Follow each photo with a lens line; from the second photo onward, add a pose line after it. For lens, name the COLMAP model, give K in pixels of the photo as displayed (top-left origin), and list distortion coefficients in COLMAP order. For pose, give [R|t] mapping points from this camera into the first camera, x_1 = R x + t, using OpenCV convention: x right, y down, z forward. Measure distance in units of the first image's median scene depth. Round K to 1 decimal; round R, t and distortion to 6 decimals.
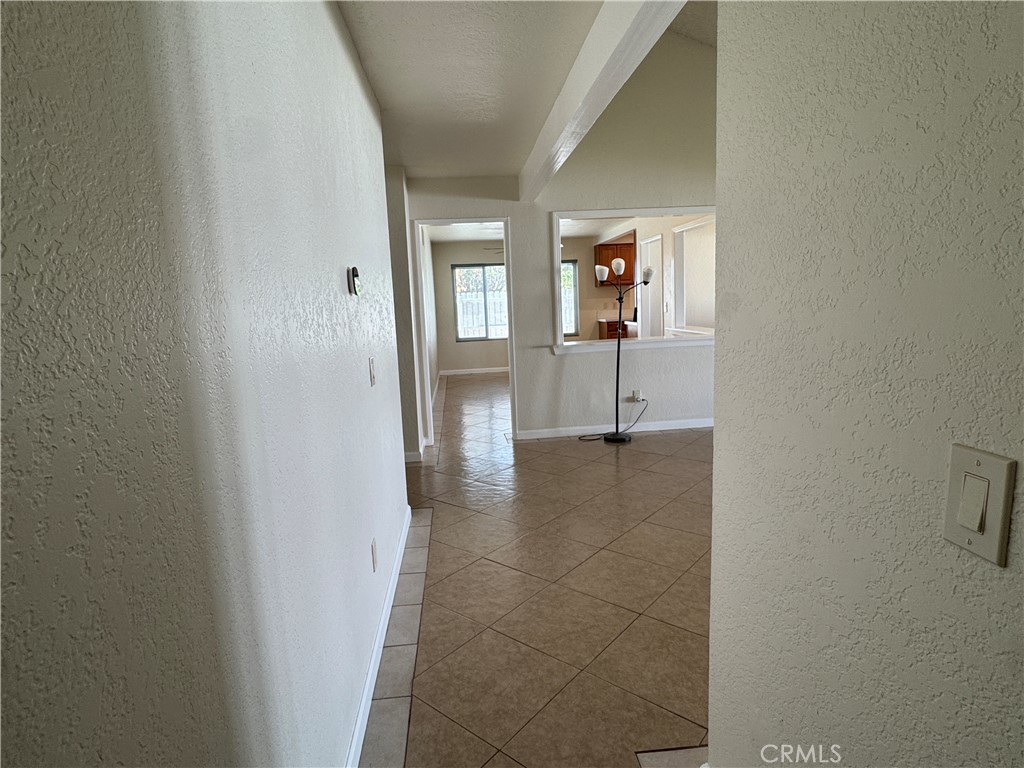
lens RADIAL K [[561.5, 0, 509.5], [0, 561.5, 384.0], [0, 0, 1]] dist [0.001241, -0.001386]
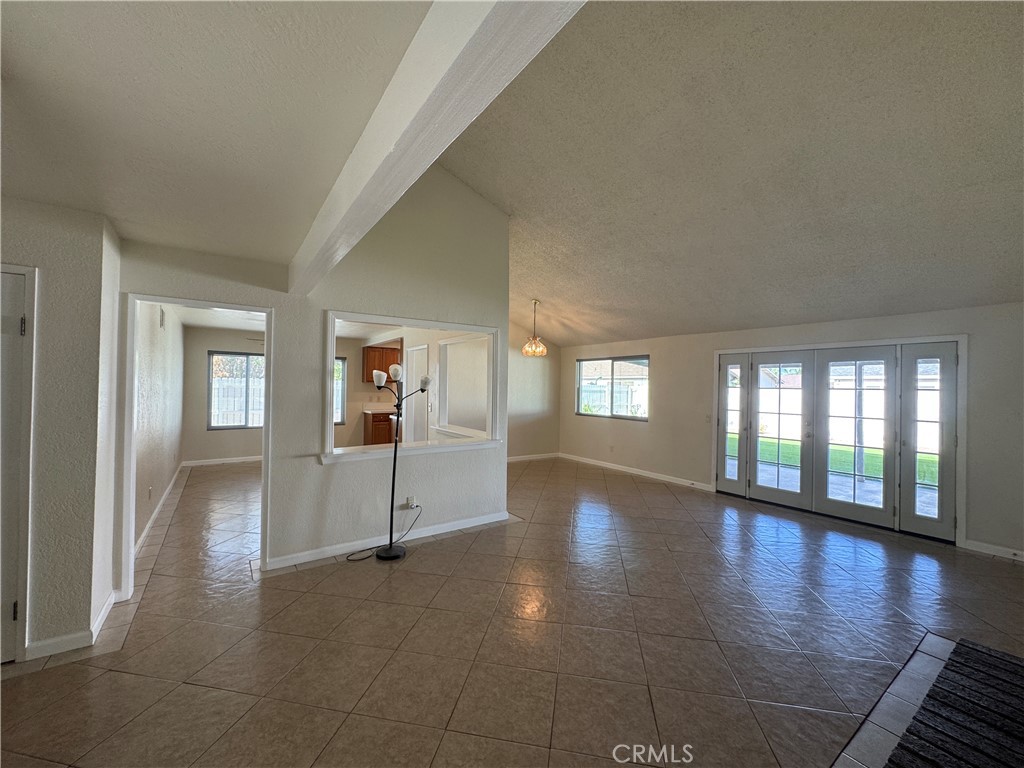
lens RADIAL K [[409.9, 0, 511.5], [0, 409.9, 383.2], [0, 0, 1]] dist [-0.002153, 0.000305]
pose [[0.868615, 0.059915, 0.491852, 0.011345], [0.018930, 0.987925, -0.153775, -0.060294], [-0.495127, 0.142882, 0.856992, 0.223364]]
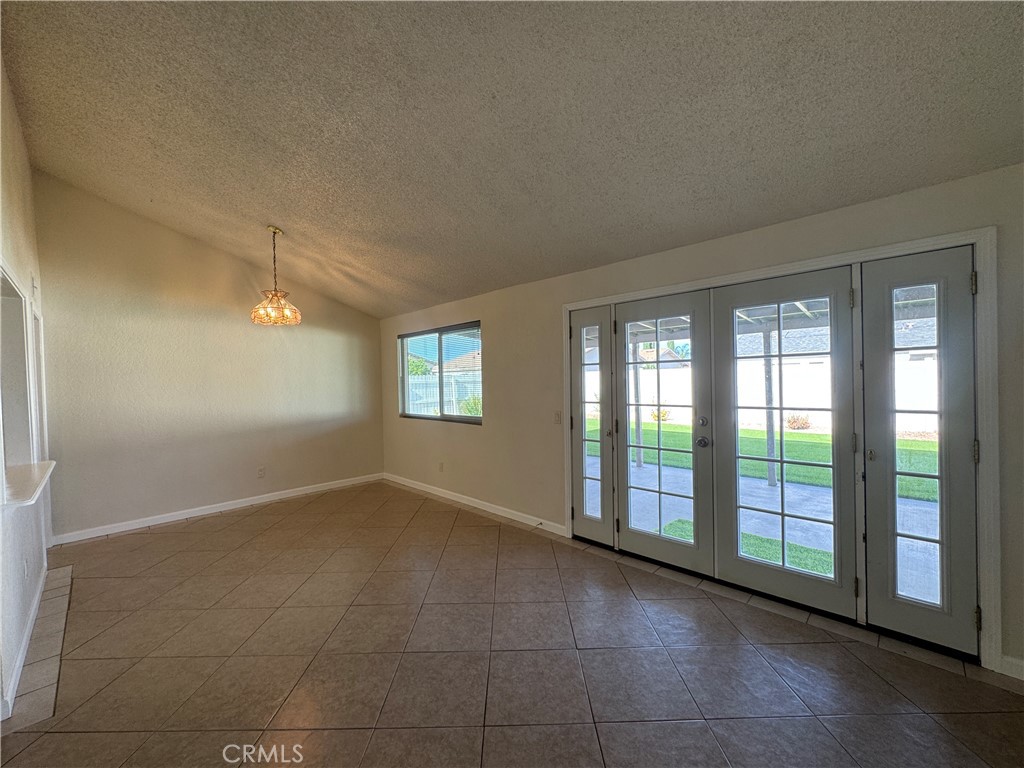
lens RADIAL K [[409.9, 0, 511.9], [0, 409.9, 382.8], [0, 0, 1]] dist [-0.002153, 0.000305]
pose [[0.769471, 0.014682, 0.638513, 0.446762], [0.086067, 0.988233, -0.126443, -0.096404], [-0.632856, 0.152249, 0.759153, 0.411272]]
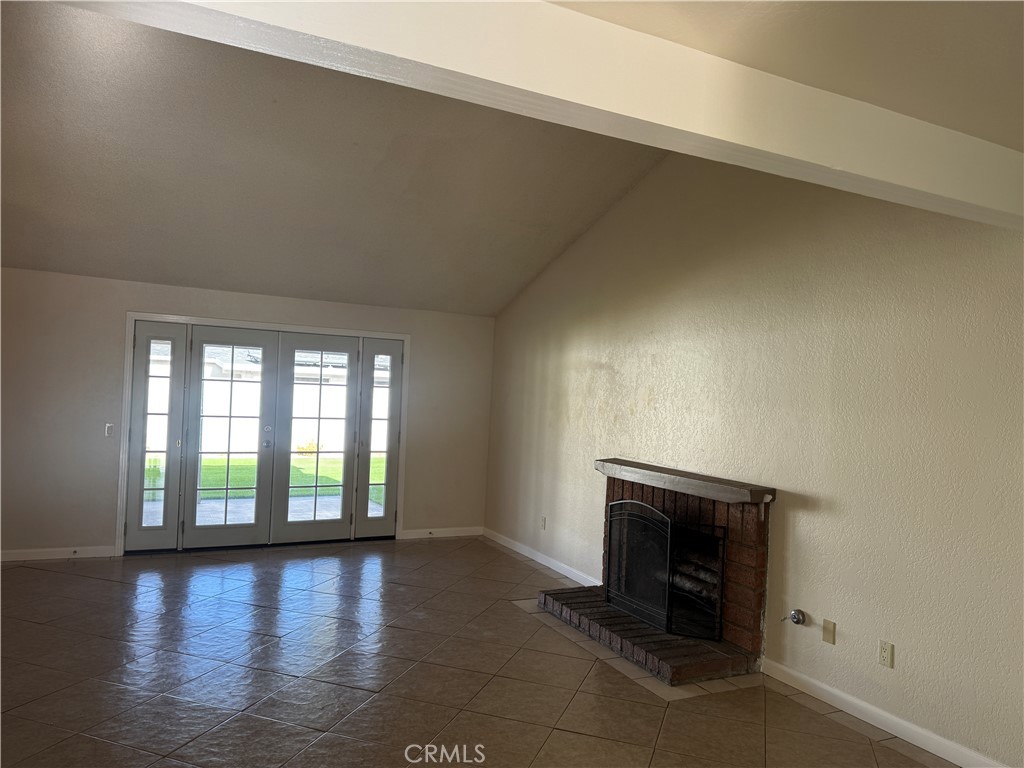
lens RADIAL K [[720.9, 0, 506.9], [0, 720.9, 385.9], [0, 0, 1]] dist [0.054738, -0.056301]
pose [[-0.354384, 0.035404, 0.934429, -0.201177], [0.107905, 0.994156, 0.003257, -0.120227], [-0.928853, 0.101984, -0.356133, 0.663603]]
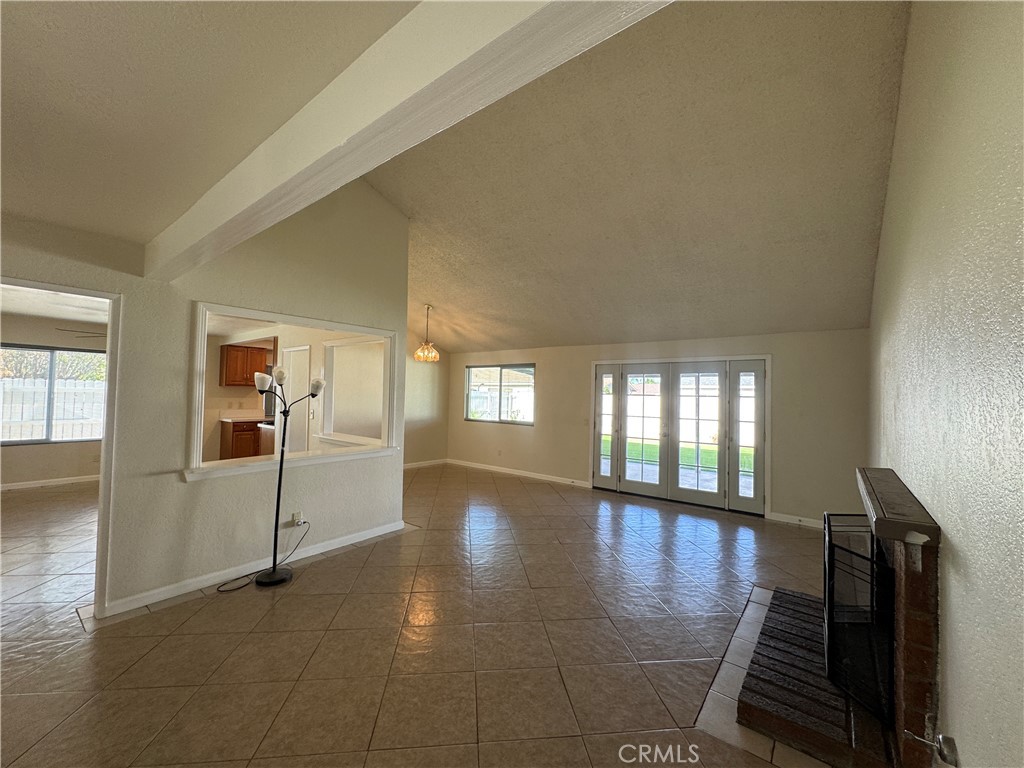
lens RADIAL K [[409.9, 0, 511.5], [0, 409.9, 383.3], [0, 0, 1]] dist [-0.002153, 0.000305]
pose [[0.687776, 0.077687, 0.721754, -0.021871], [0.054039, 0.986019, -0.157627, -0.059314], [-0.723909, 0.147415, 0.673962, 0.236098]]
